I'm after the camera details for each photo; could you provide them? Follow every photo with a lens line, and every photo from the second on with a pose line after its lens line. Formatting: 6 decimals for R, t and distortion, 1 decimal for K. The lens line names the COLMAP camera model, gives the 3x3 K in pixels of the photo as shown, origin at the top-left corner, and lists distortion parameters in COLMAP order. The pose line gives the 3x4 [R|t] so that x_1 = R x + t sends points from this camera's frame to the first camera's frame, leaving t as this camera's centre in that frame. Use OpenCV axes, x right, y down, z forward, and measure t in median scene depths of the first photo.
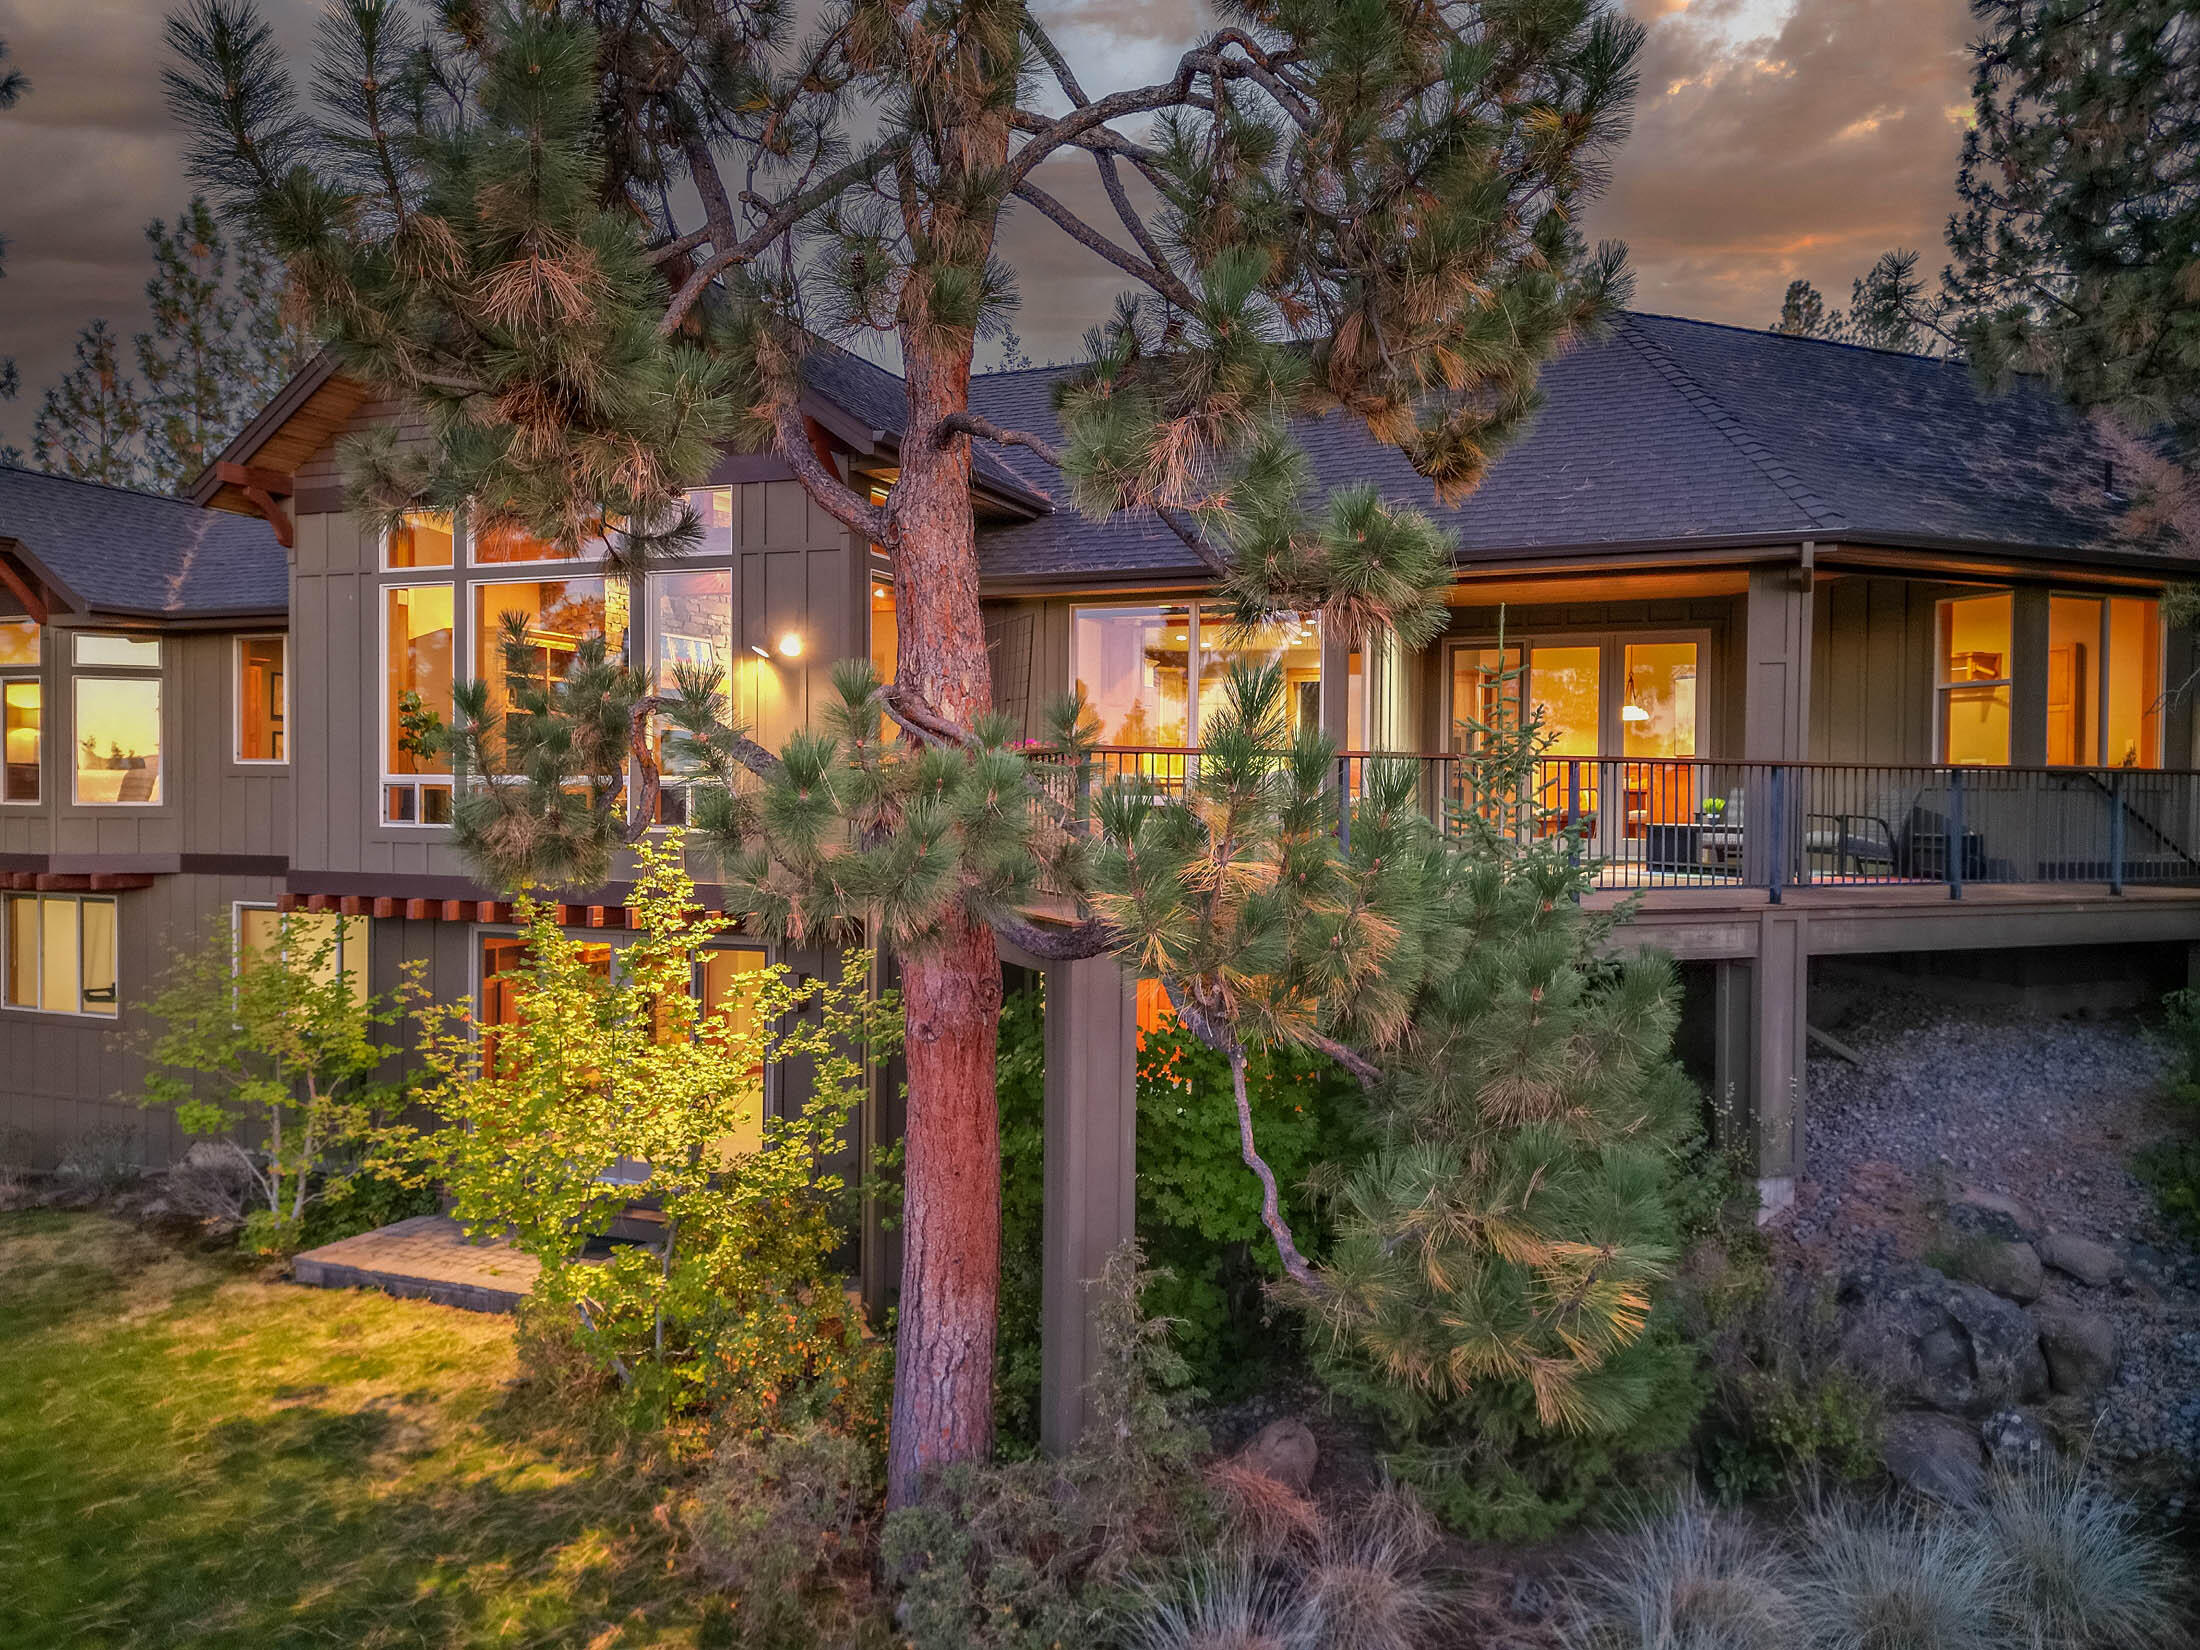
lens RADIAL K [[1546.8, 0, 1104.4], [0, 1546.8, 819.7], [0, 0, 1]] dist [0.053770, -0.055682]
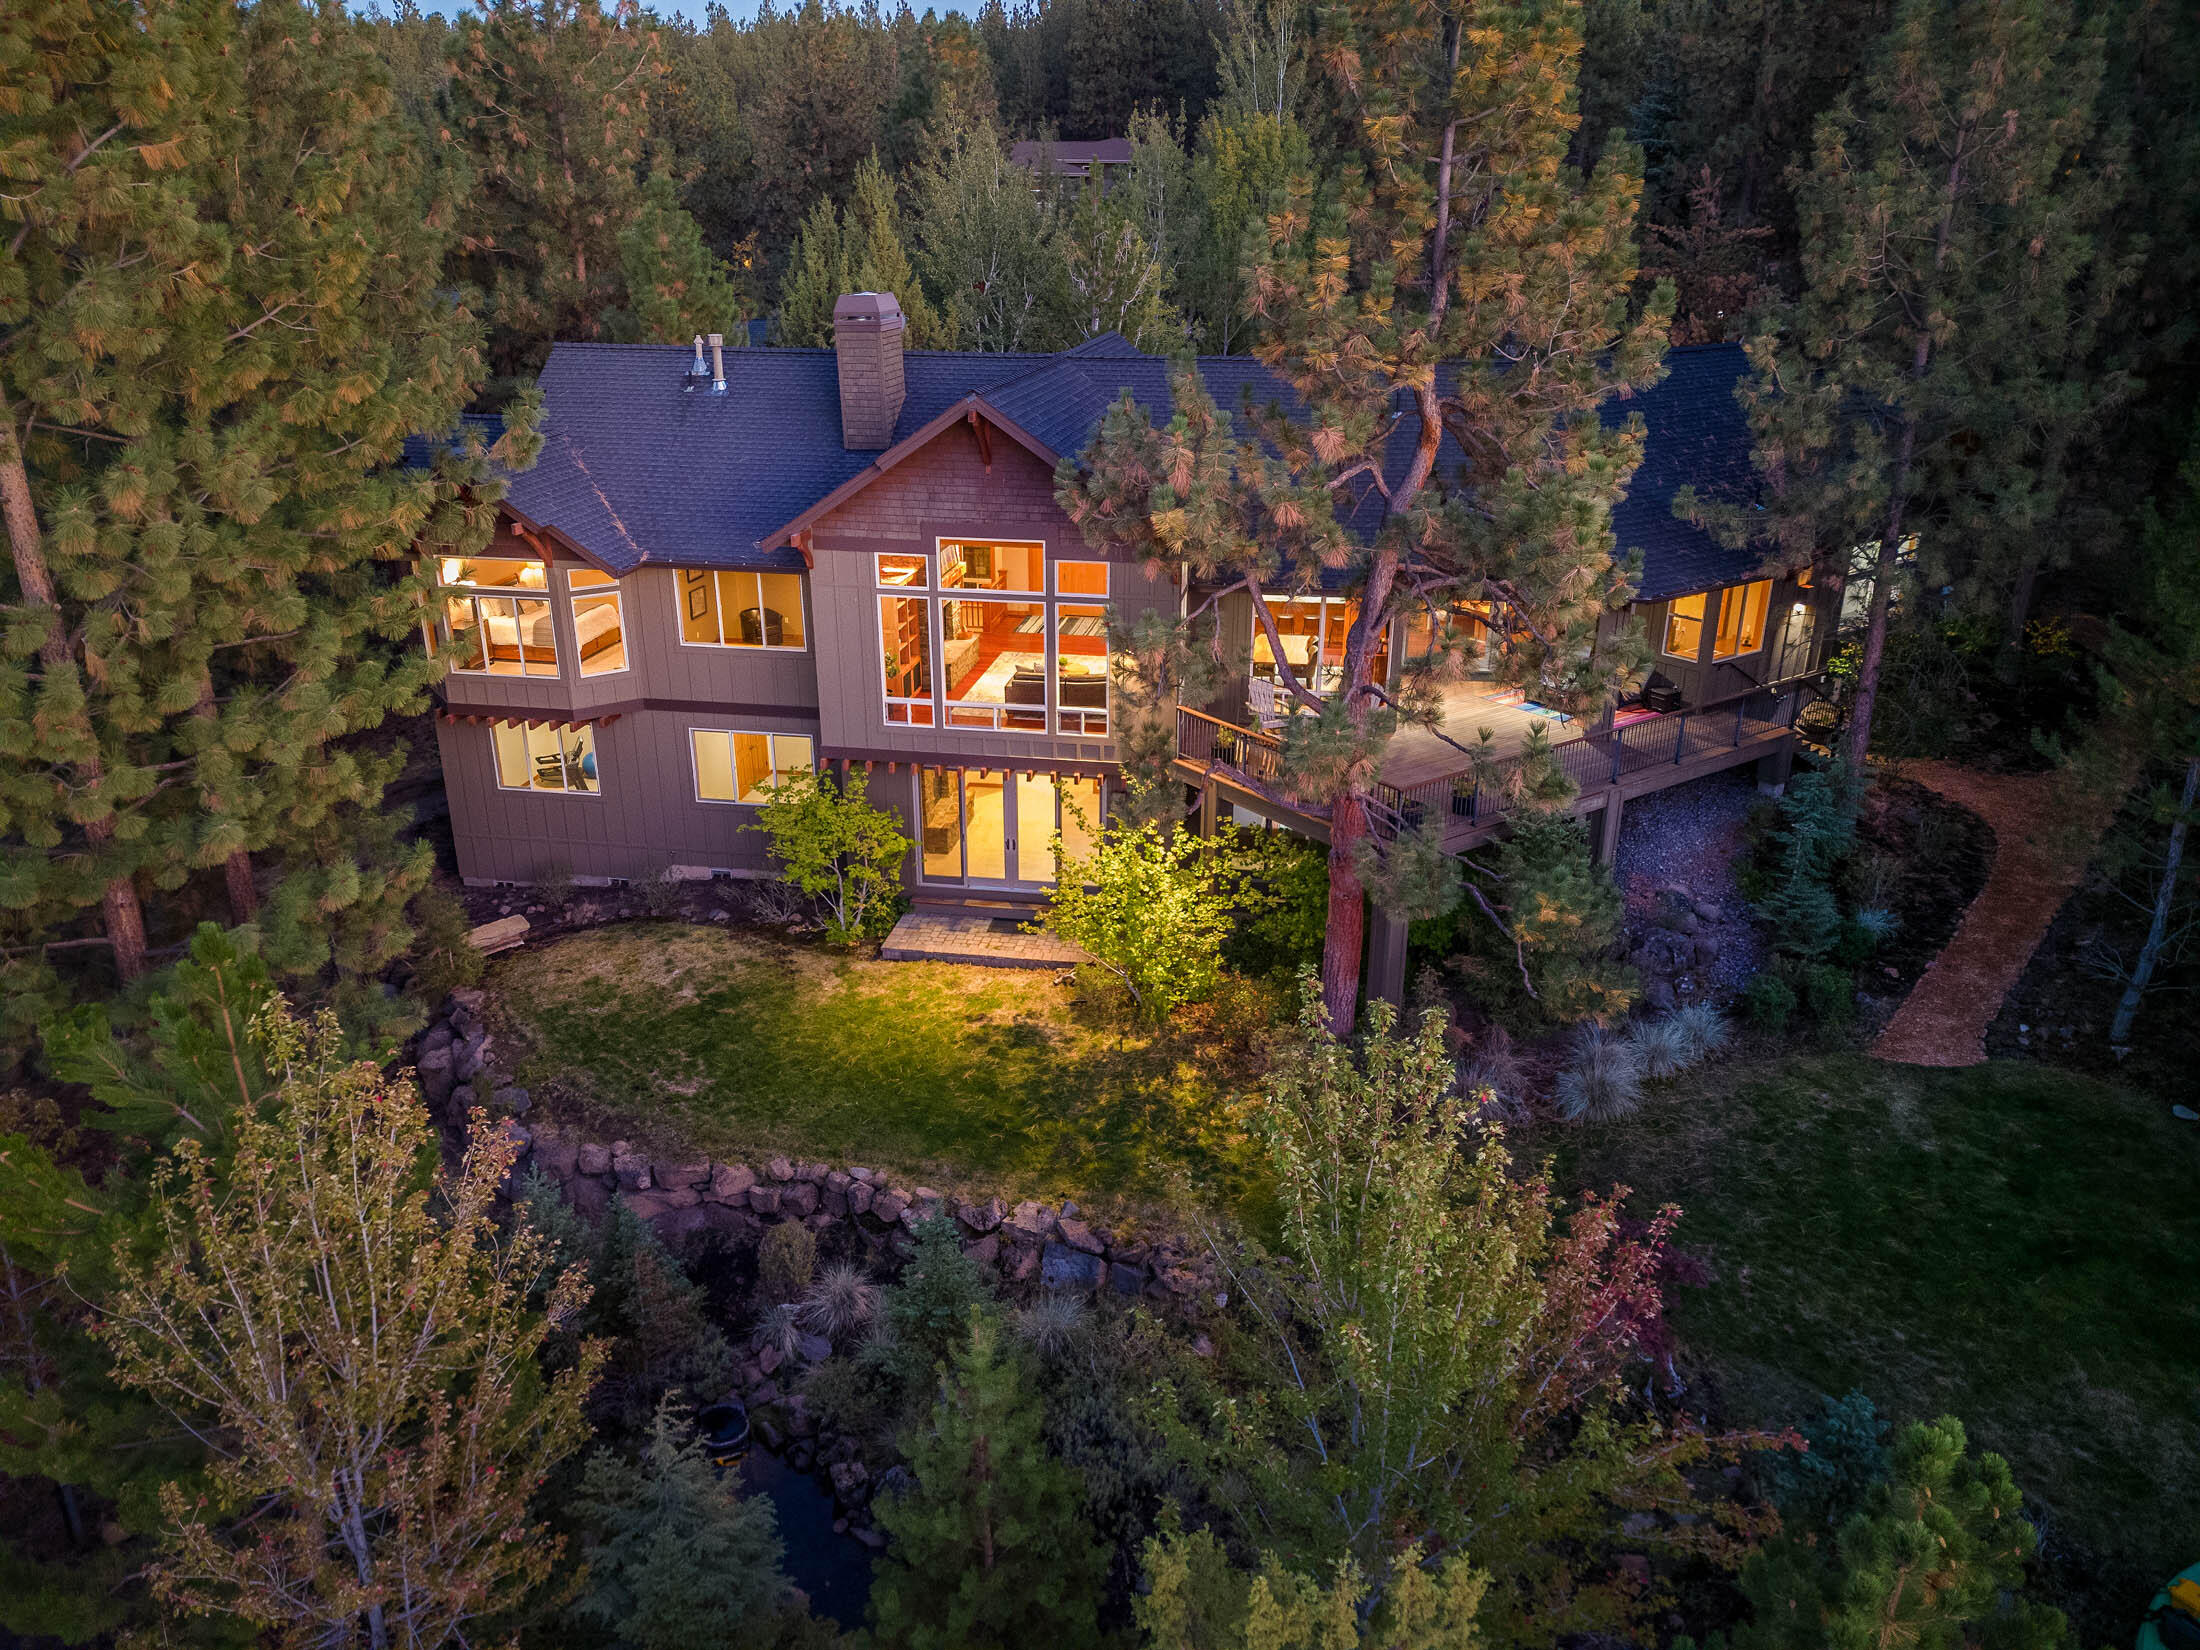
lens RADIAL K [[1533.2, 0, 1105.1], [0, 1533.2, 820.8], [0, 0, 1]] dist [0.093516, -0.105981]
pose [[0.975520, -0.085544, 0.202590, -0.789699], [0.009615, 0.936950, 0.349330, -0.695646], [-0.219699, -0.338830, 0.914837, -0.999963]]
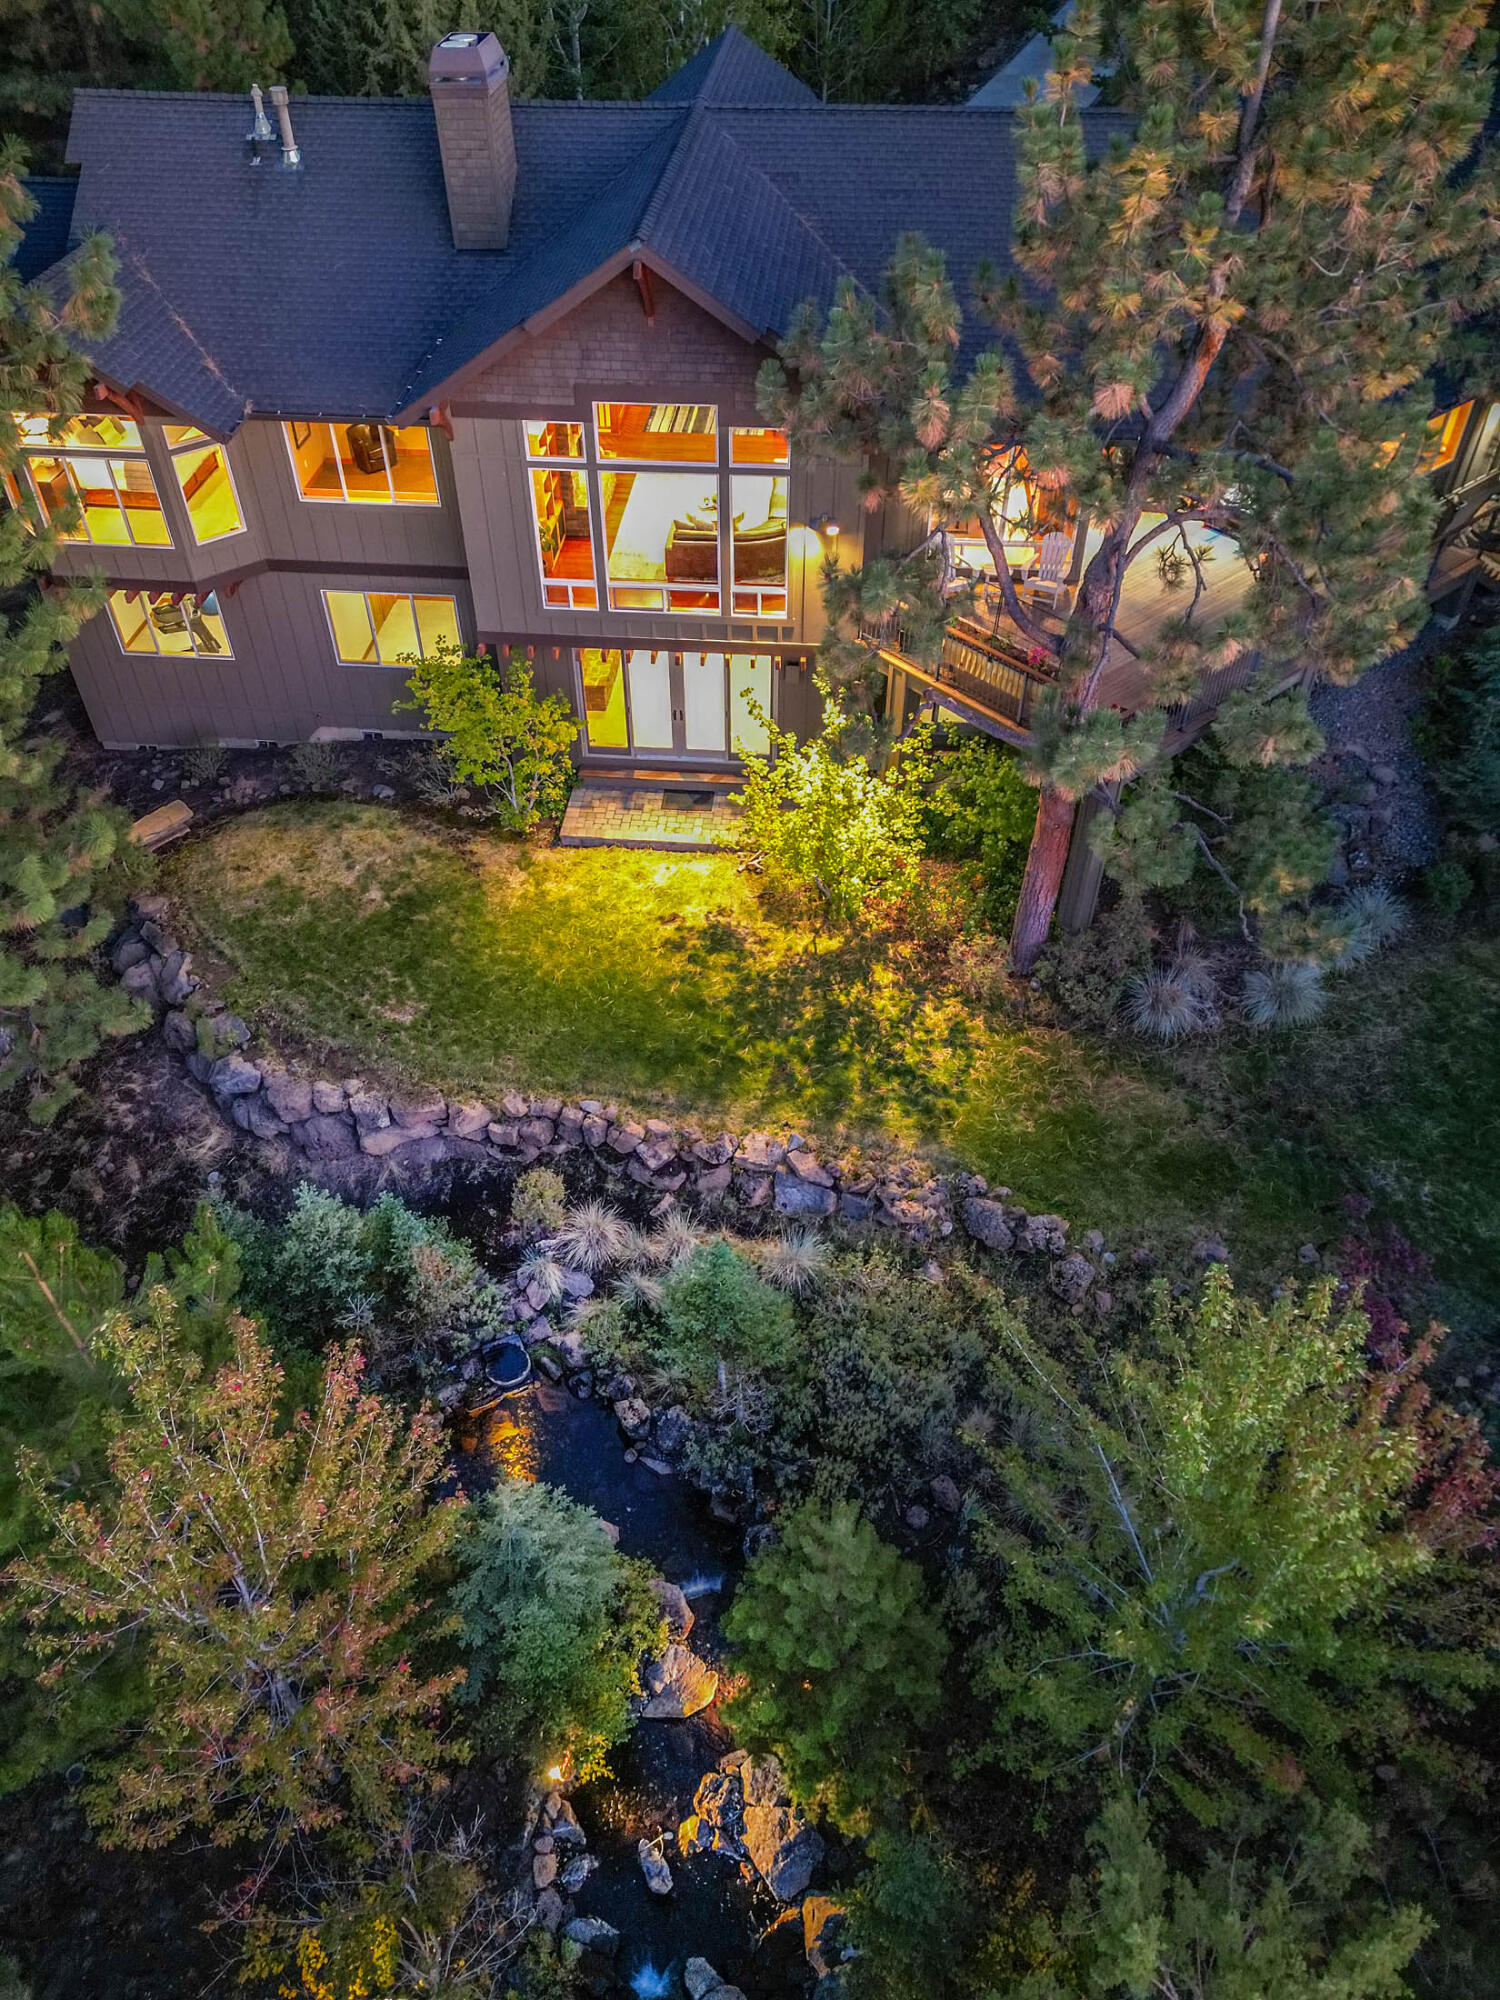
lens RADIAL K [[1389.7, 0, 742.1], [0, 1389.7, 996.8], [0, 0, 1]] dist [0.125402, -0.170021]
pose [[0.955584, -0.212356, 0.204365, -0.892778], [0.017825, 0.733793, 0.679140, -0.978692], [-0.294181, -0.645332, 0.704985, -0.572917]]
